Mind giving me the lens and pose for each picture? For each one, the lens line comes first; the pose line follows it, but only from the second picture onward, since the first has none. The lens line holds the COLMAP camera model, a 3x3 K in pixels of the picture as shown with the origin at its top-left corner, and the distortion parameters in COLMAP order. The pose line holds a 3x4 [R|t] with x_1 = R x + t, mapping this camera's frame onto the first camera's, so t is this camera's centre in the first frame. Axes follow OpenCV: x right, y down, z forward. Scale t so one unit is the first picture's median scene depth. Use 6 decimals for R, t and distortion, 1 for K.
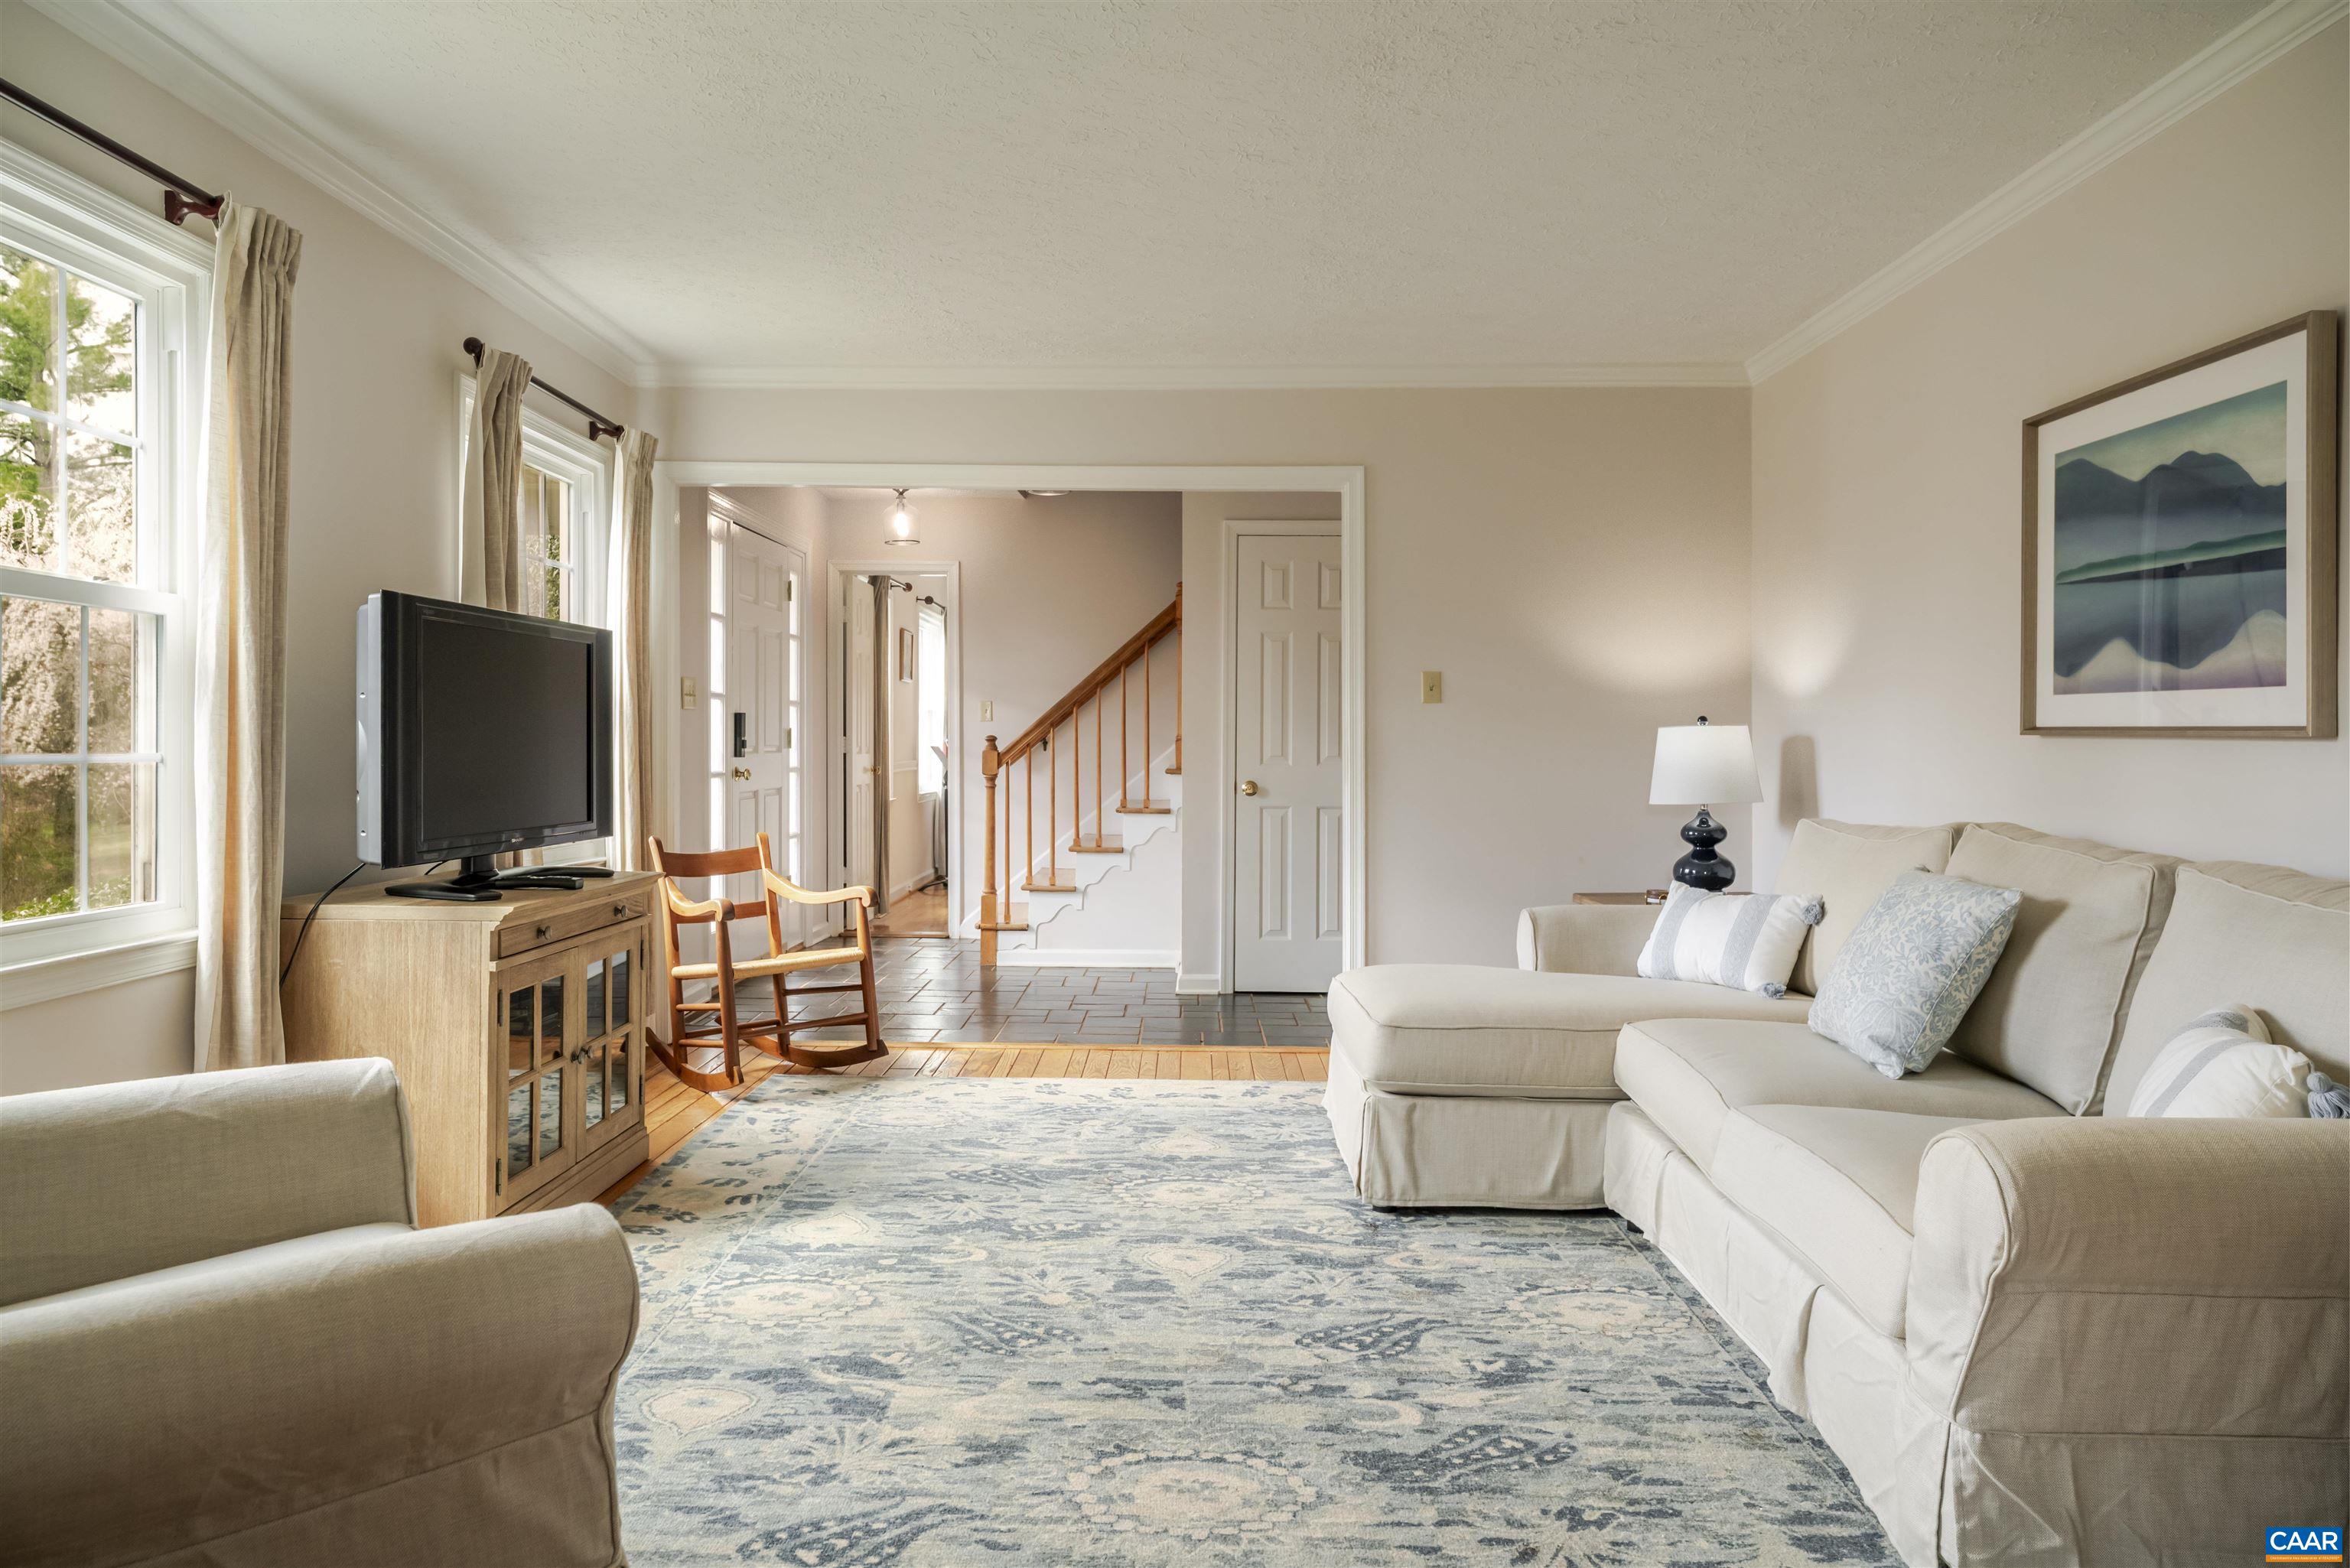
lens RADIAL K [[1522.0, 0, 1171.0], [0, 1522.0, 750.7], [0, 0, 1]] dist [0.000960, 0.001598]
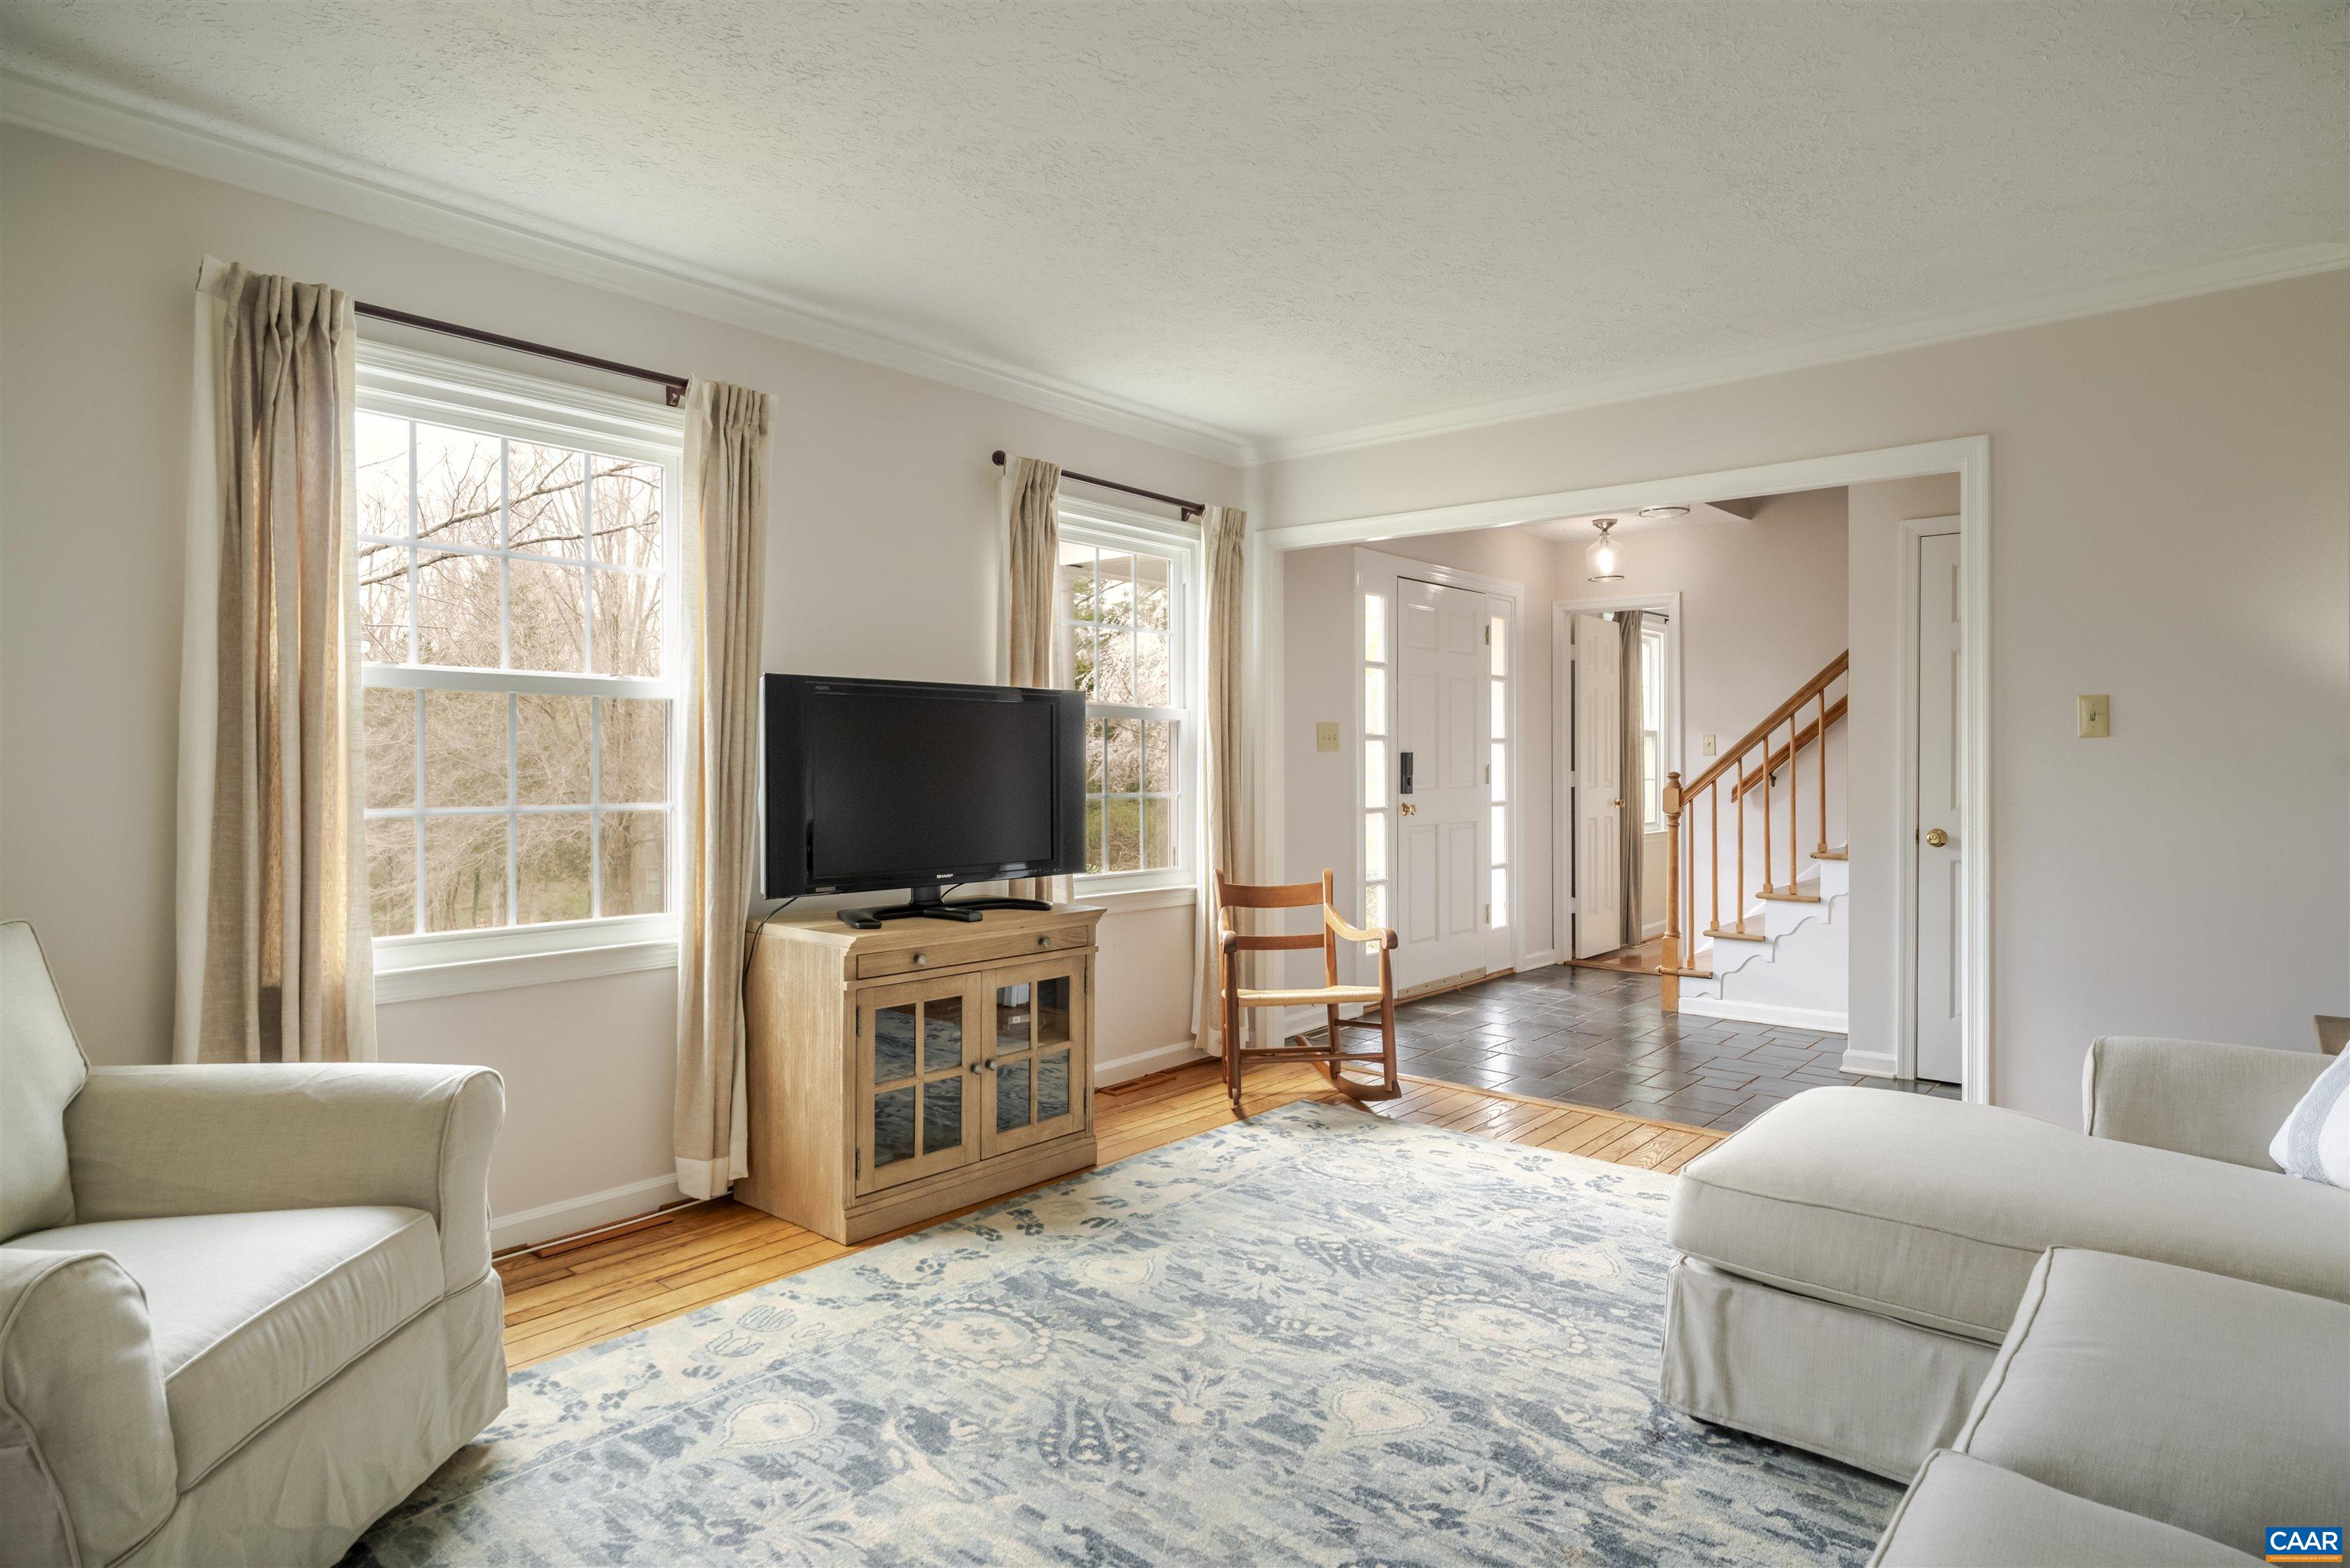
lens RADIAL K [[1329.6, 0, 1181.7], [0, 1329.6, 772.1], [0, 0, 1]] dist [-0.001968, 0.000665]
pose [[0.774428, 0.000473, -0.632662, 0.370659], [-0.000143, 1.000000, 0.000572, -0.022599], [0.632662, -0.000353, 0.774428, 0.330701]]
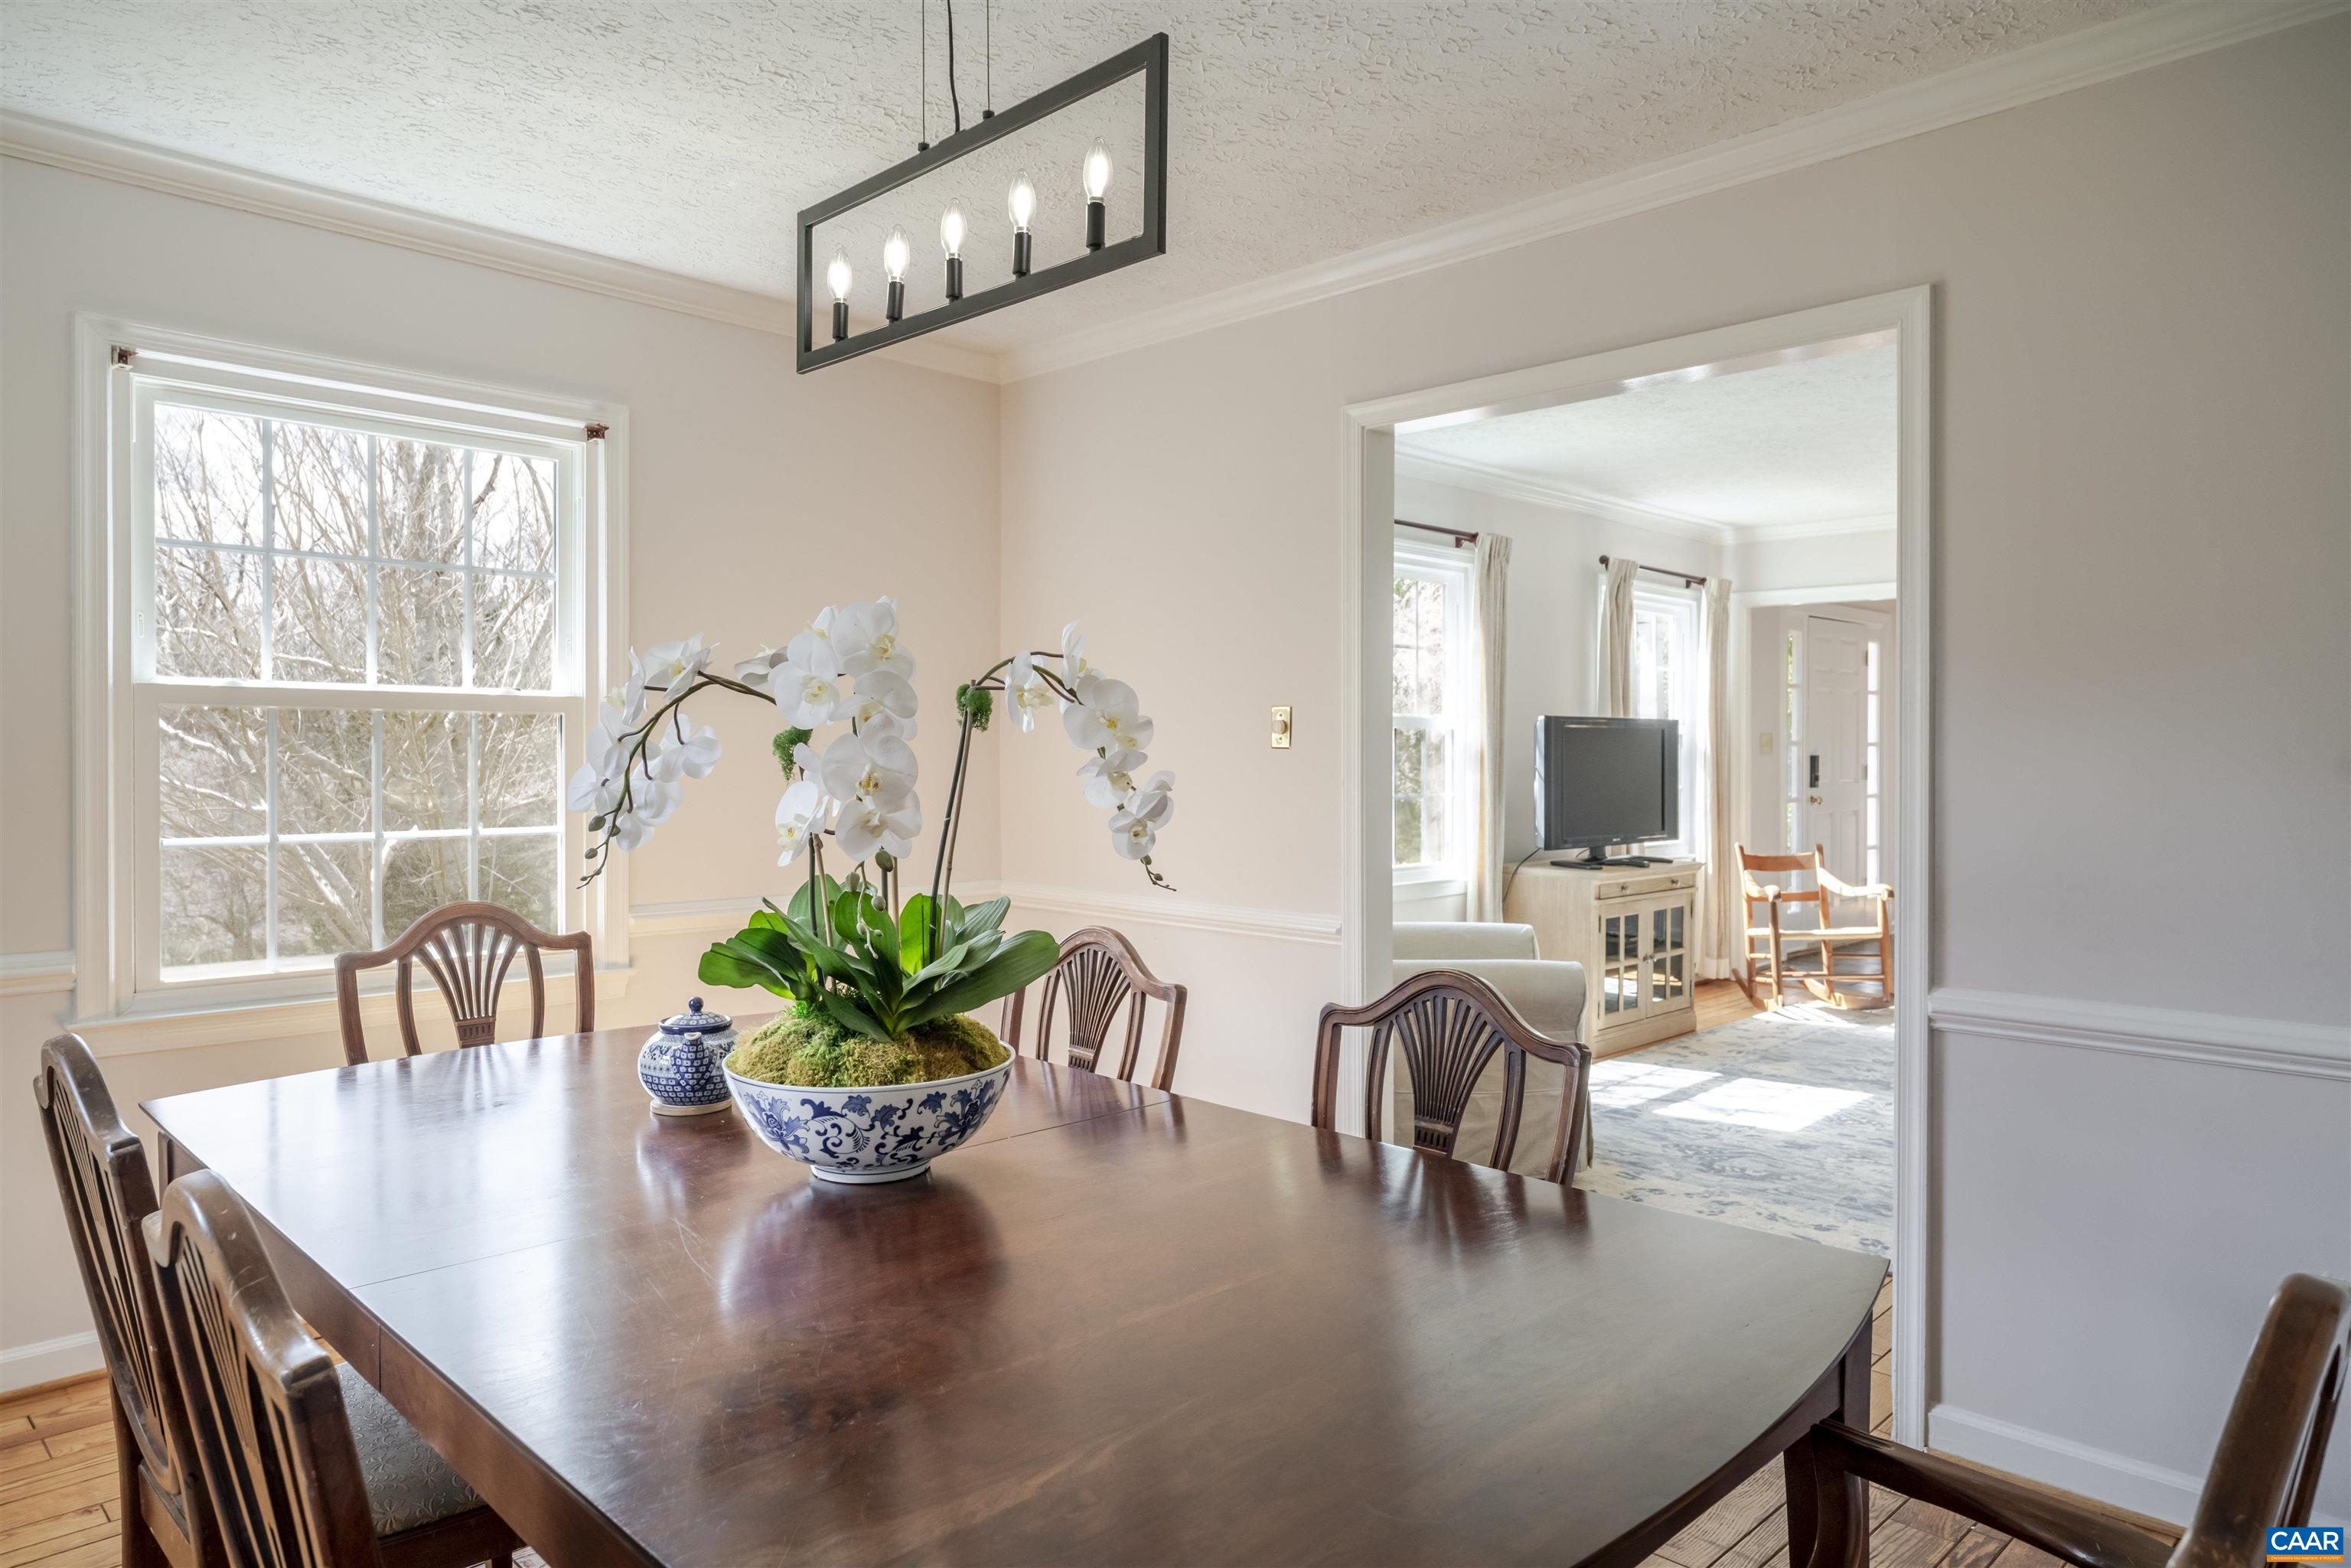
lens RADIAL K [[1482.5, 0, 1175.5], [0, 1482.5, 784.0], [0, 0, 1]] dist [0.005005, 0.000988]
pose [[0.716608, 0.007186, -0.697439, 0.455006], [0.002744, 0.999910, 0.013121, -0.035531], [0.697470, -0.011316, 0.716524, -0.682846]]
